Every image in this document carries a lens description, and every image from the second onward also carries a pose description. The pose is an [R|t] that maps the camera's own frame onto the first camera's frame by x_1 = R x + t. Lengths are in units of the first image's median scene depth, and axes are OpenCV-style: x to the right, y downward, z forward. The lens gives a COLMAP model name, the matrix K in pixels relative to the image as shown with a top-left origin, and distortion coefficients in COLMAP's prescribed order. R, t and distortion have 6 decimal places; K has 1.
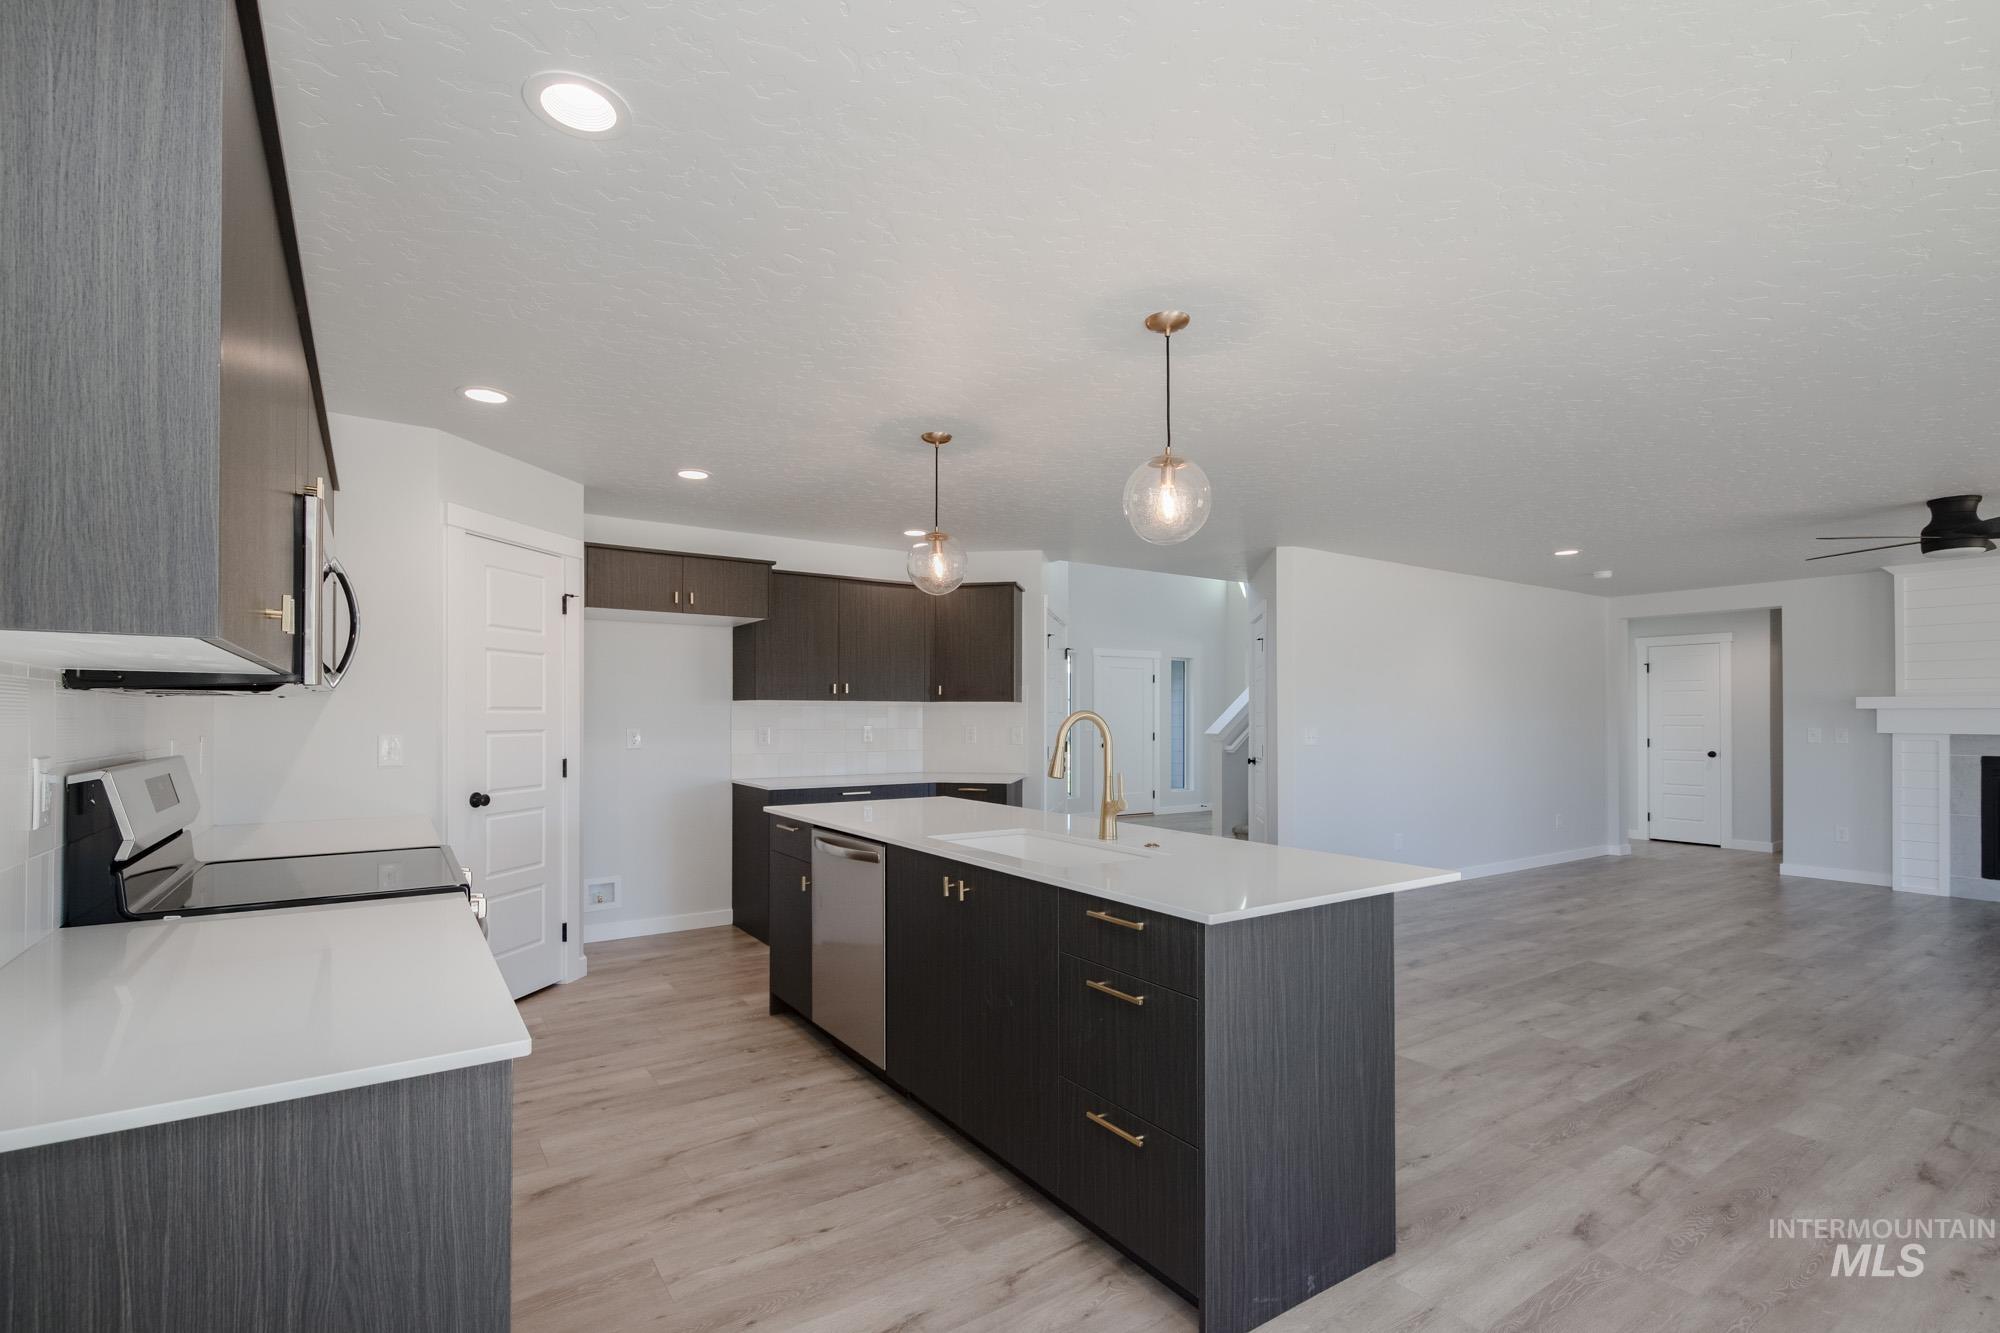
lens RADIAL K [[901.1, 0, 983.8], [0, 901.1, 708.7], [0, 0, 1]] dist [0.016678, -0.007647]
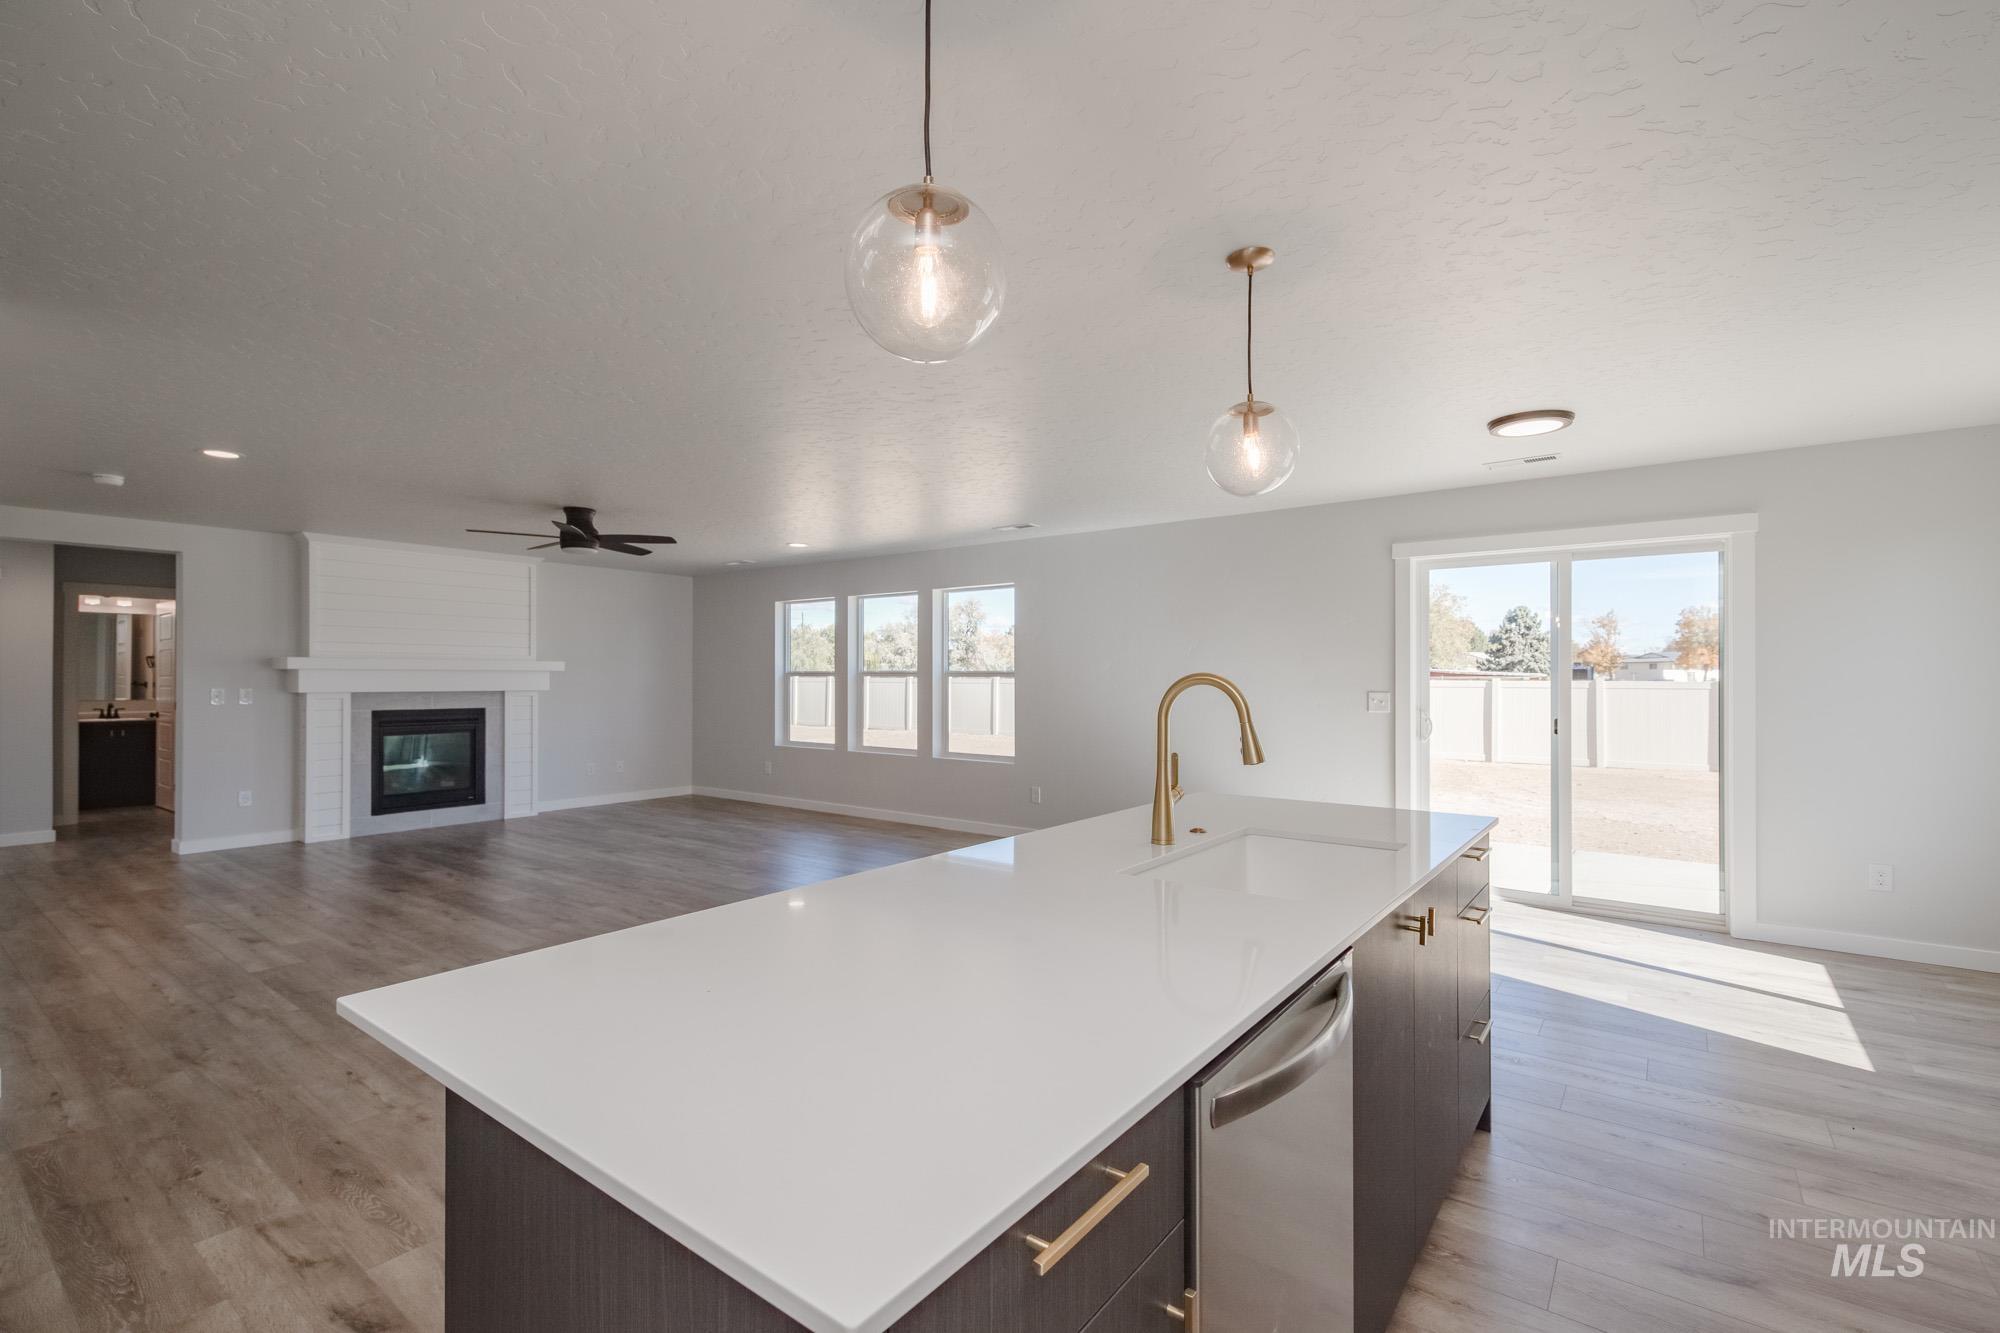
lens RADIAL K [[881.8, 0, 1002.7], [0, 881.8, 676.1], [0, 0, 1]] dist [0.009885, -0.005955]
pose [[-0.333380, -0.000730, 0.942792, -0.348614], [-0.008717, 0.999959, -0.002309, 0.005838], [-0.942752, -0.008988, -0.333373, 0.927882]]
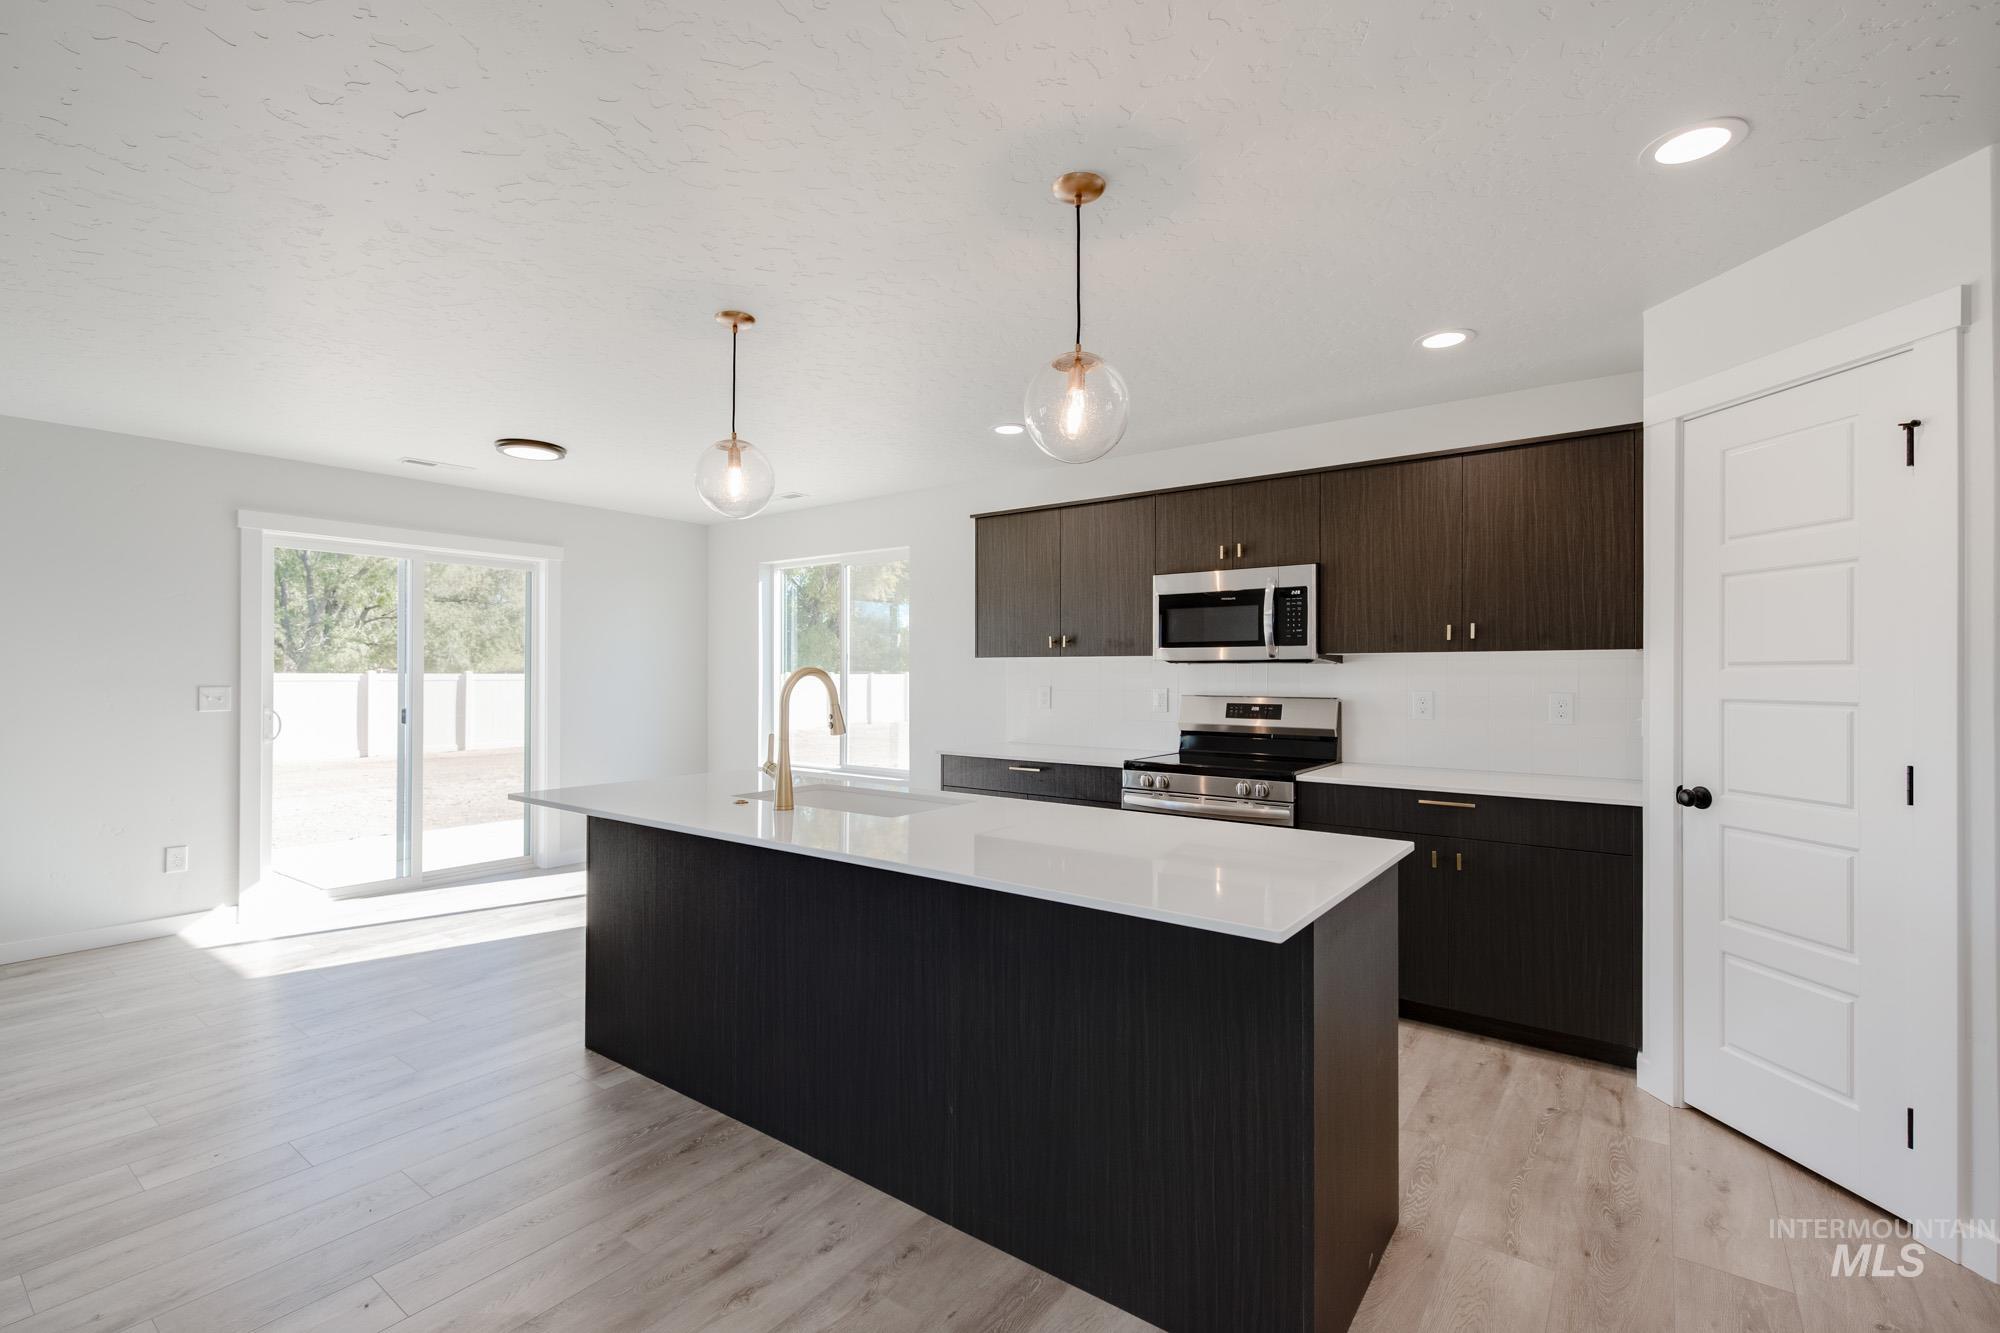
lens RADIAL K [[888.3, 0, 989.8], [0, 888.3, 671.5], [0, 0, 1]] dist [0.003973, -0.000041]
pose [[-0.941862, -0.005979, -0.335948, 0.164402], [-0.002753, 0.999945, -0.010077, 0.011113], [0.335989, -0.008566, -0.941827, 1.286683]]
